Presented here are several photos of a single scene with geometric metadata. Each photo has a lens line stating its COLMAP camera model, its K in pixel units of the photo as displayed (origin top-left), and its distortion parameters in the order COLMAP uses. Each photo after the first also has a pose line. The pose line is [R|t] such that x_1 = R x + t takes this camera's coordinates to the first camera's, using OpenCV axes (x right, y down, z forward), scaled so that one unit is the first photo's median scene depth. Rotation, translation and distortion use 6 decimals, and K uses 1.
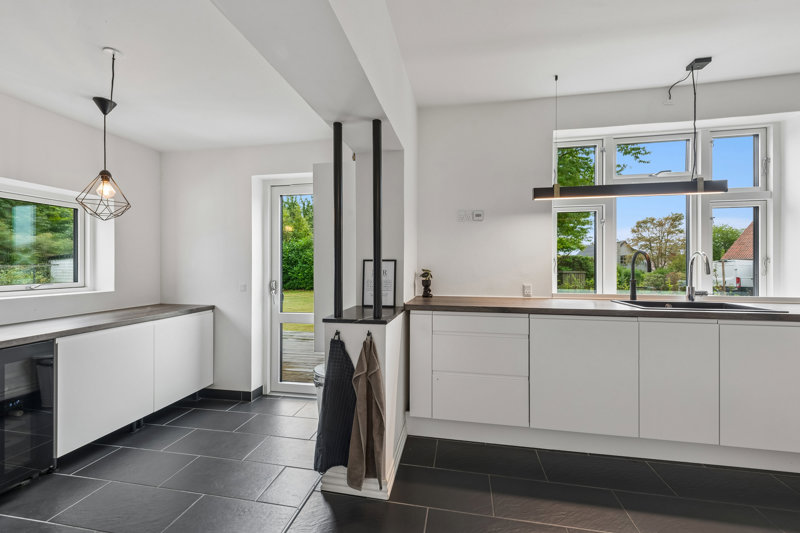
lens RADIAL K [[324.7, 0, 400.0], [0, 324.7, 266.5], [0, 0, 1]] dist [0.002336, 0.000007]
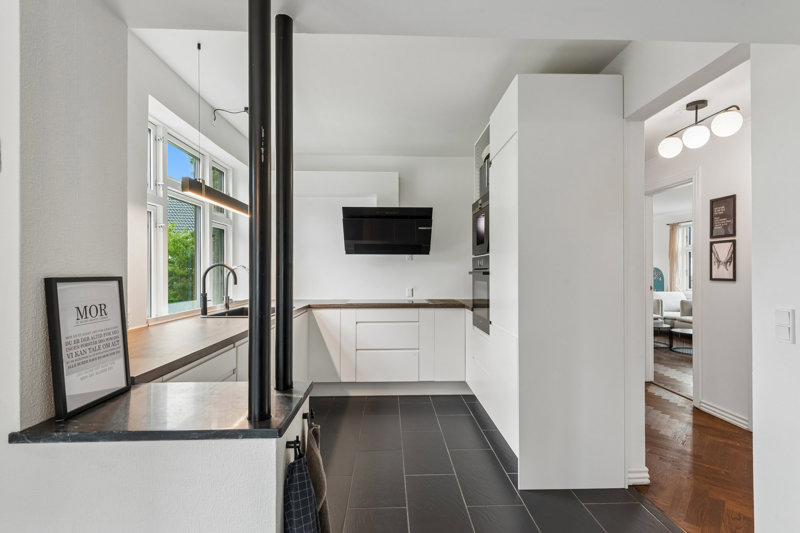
lens RADIAL K [[386.3, 0, 401.9], [0, 386.3, 269.8], [0, 0, 1]] dist [0.000461, -0.000019]
pose [[-0.223602, 0.001969, 0.974679, -0.523854], [0.005117, 0.999987, -0.000846, -0.024648], [-0.974667, 0.004798, -0.223609, 0.676235]]
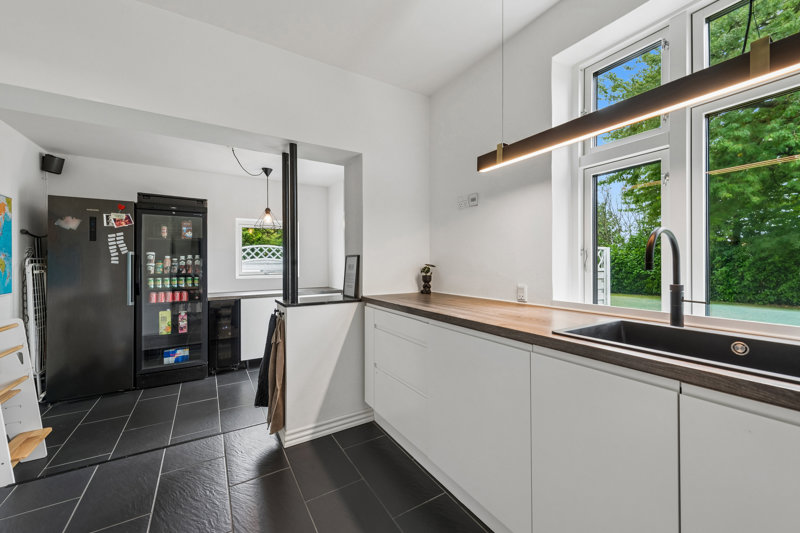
lens RADIAL K [[314.6, 0, 400.0], [0, 314.6, 266.5], [0, 0, 1]] dist [0.000447, -0.000035]
pose [[0.675361, 0.007097, -0.737453, 0.775852], [-0.001280, 0.999963, 0.008451, 0.007594], [0.737486, -0.004764, 0.675346, 0.345595]]
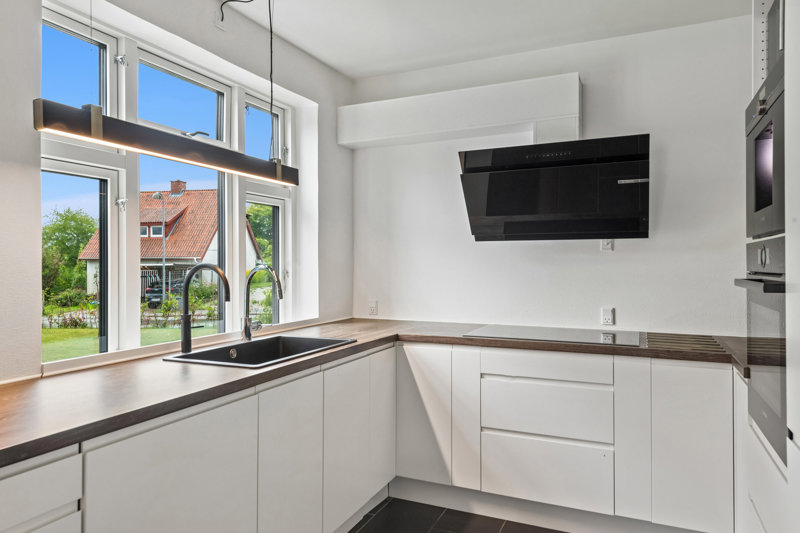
lens RADIAL K [[535.7, 0, 400.7], [0, 535.7, 263.4], [0, 0, 1]] dist [0.019687, -0.001990]
pose [[0.238247, -0.001731, 0.971203, -0.093237], [0.008953, 0.999960, -0.000414, -0.044033], [-0.971163, 0.008794, 0.238253, 0.413374]]
